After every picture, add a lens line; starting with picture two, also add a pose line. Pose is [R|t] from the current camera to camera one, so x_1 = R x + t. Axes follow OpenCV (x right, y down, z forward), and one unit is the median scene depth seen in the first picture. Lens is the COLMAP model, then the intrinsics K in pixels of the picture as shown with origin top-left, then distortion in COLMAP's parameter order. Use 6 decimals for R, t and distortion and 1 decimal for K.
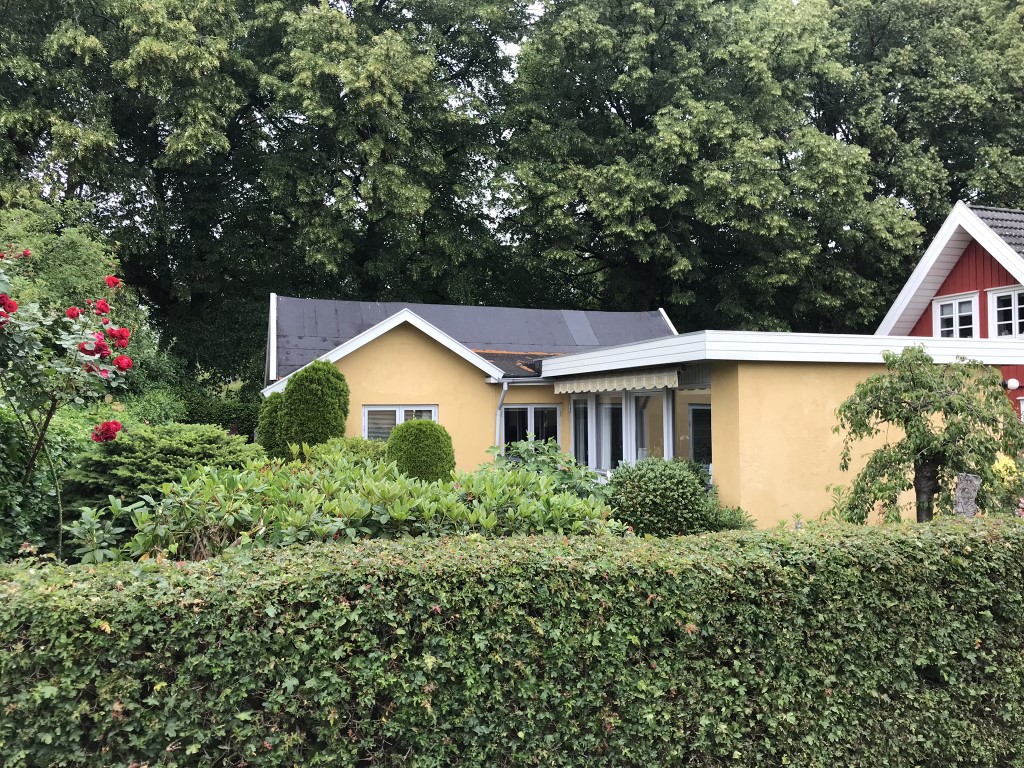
lens RADIAL K [[835.7, 0, 512.0], [0, 835.7, 385.2], [0, 0, 1]] dist [-0.009404, -0.020254]
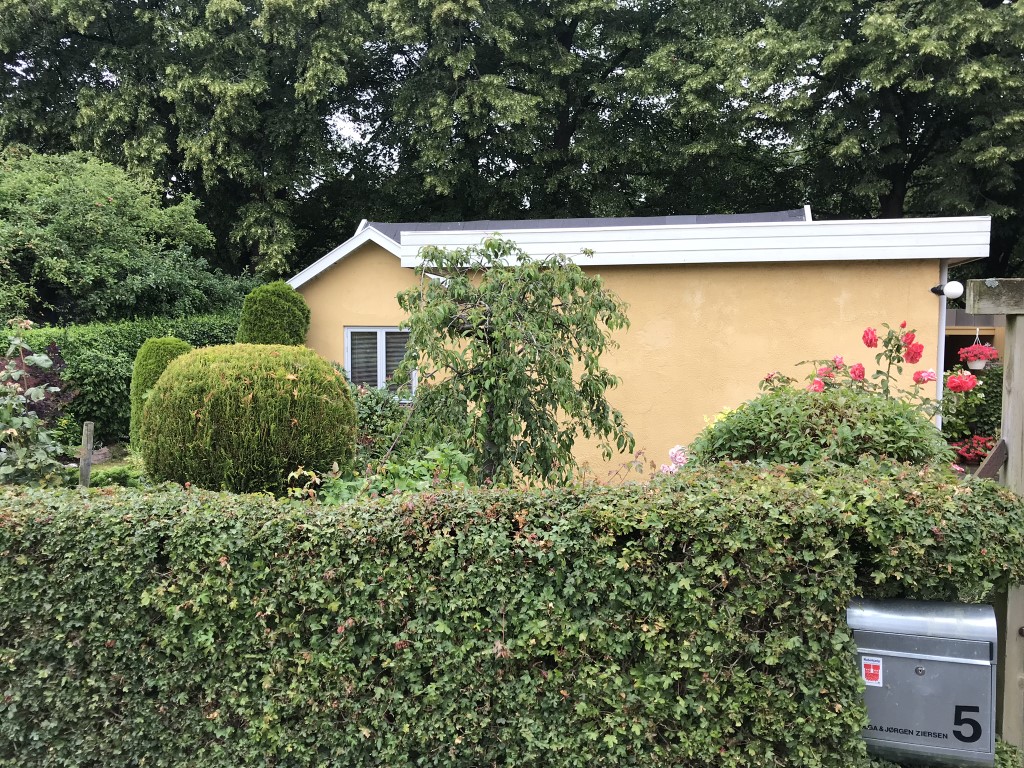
lens RADIAL K [[835.7, 0, 511.8], [0, 835.7, 384.5], [0, 0, 1]] dist [-0.009404, -0.020254]
pose [[0.860557, 0.031768, -0.508363, 0.356850], [0.013055, 0.996350, 0.084362, 0.005833], [0.509187, -0.079235, 0.857001, 0.173295]]
